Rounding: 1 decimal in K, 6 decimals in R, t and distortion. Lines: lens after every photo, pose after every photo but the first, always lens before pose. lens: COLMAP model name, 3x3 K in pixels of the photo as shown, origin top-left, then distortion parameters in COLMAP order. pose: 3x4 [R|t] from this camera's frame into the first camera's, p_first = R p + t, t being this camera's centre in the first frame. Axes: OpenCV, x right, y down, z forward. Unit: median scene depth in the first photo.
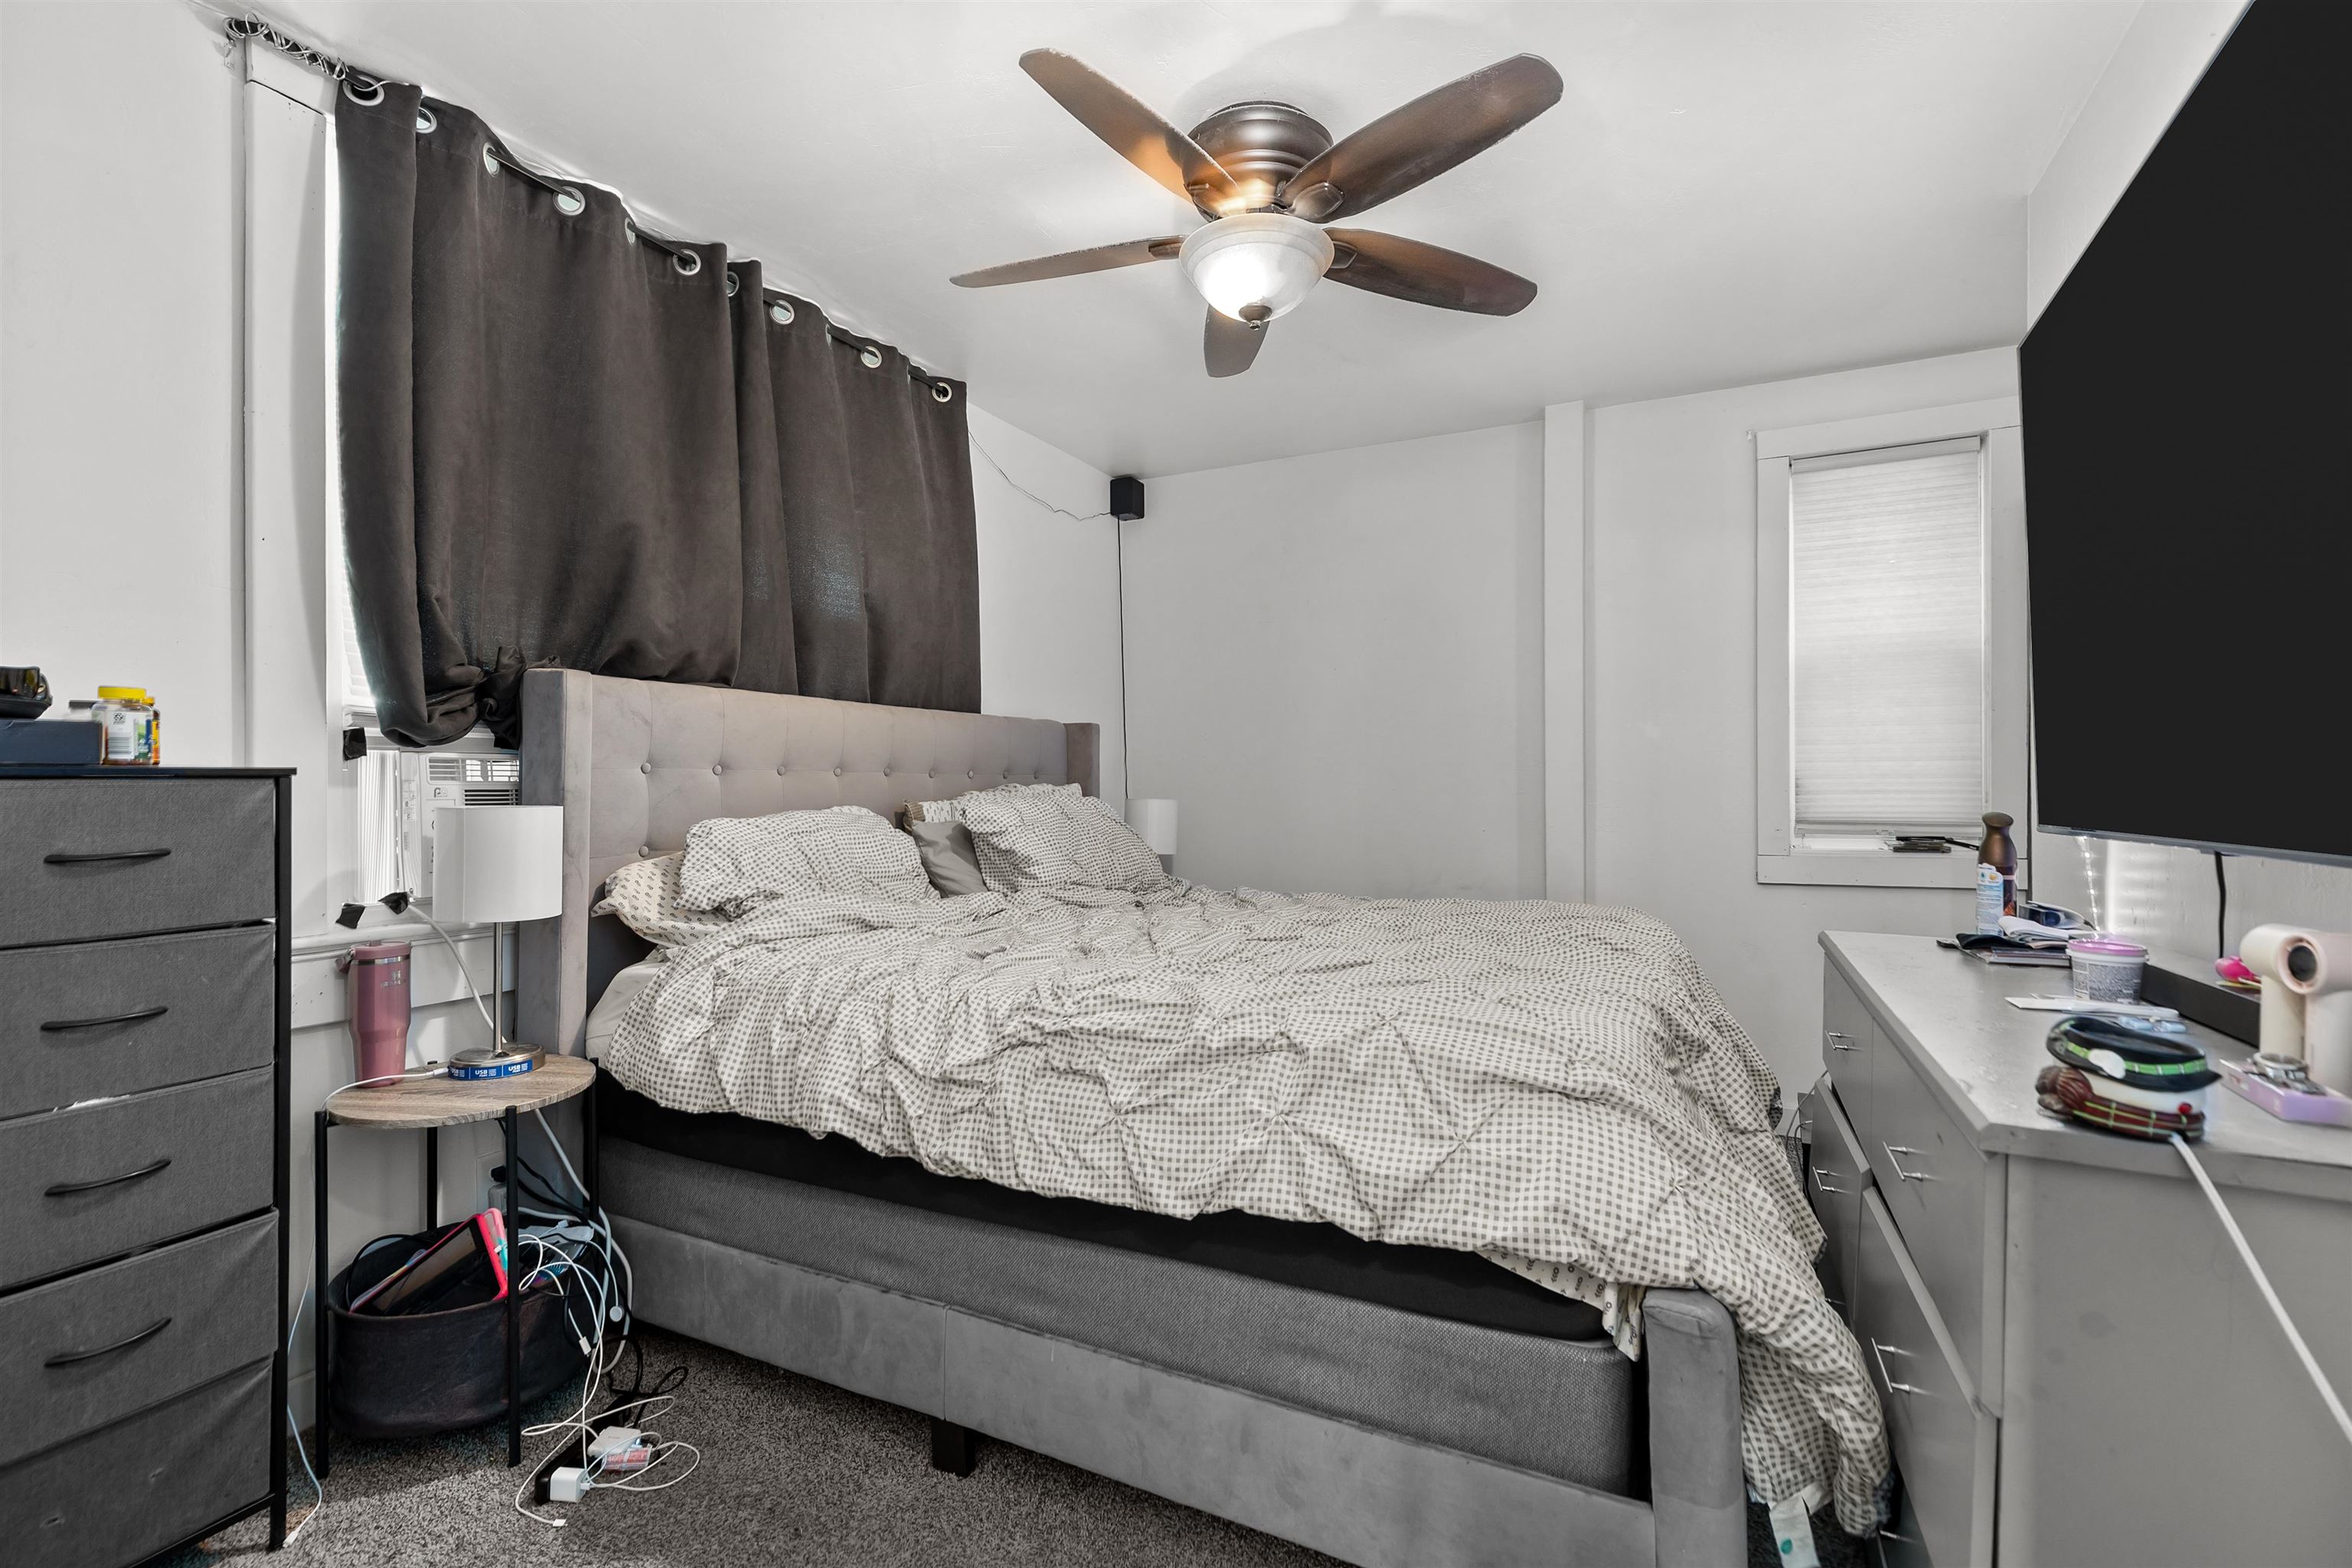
lens RADIAL K [[1062.2, 0, 1160.8], [0, 1062.2, 784.5], [0, 0, 1]] dist [0.007083, -0.000625]
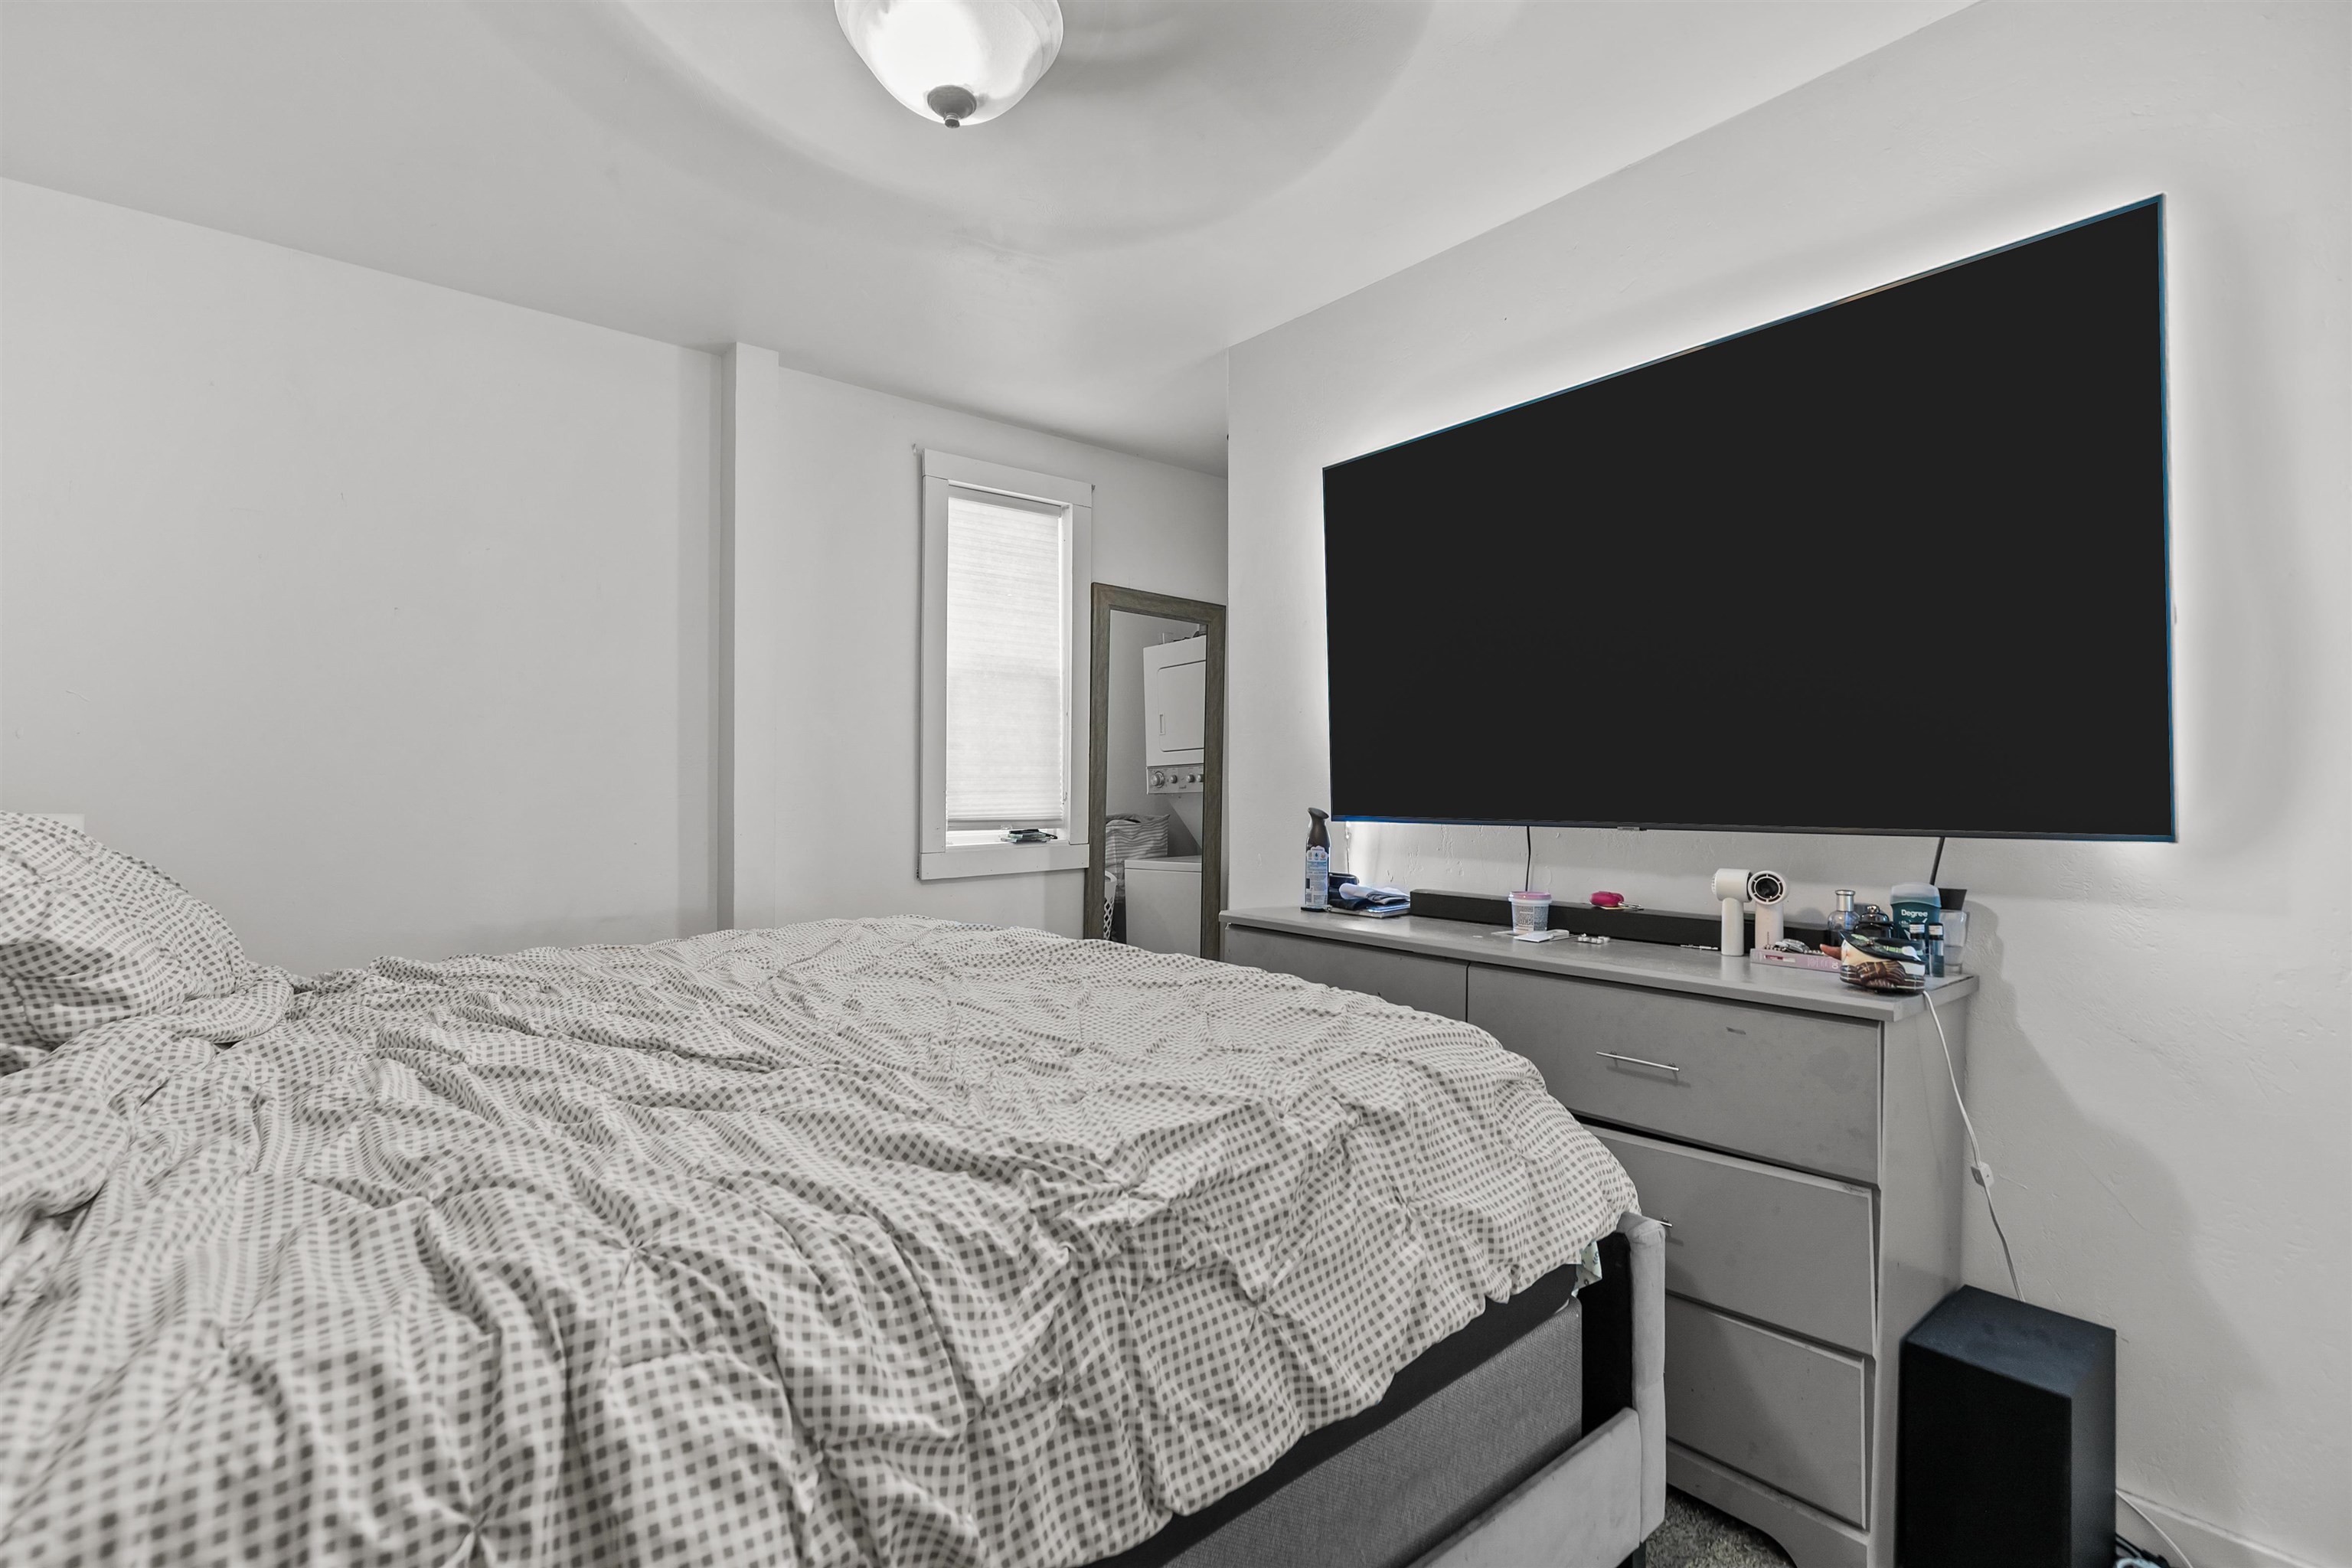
lens RADIAL K [[1062.2, 0, 1160.8], [0, 1062.2, 784.5], [0, 0, 1]] dist [0.007083, -0.000625]
pose [[0.415907, -0.002305, 0.909404, -0.306195], [0.004225, 0.999991, 0.000602, -0.002123], [-0.909397, 0.003592, 0.415913, 0.372993]]
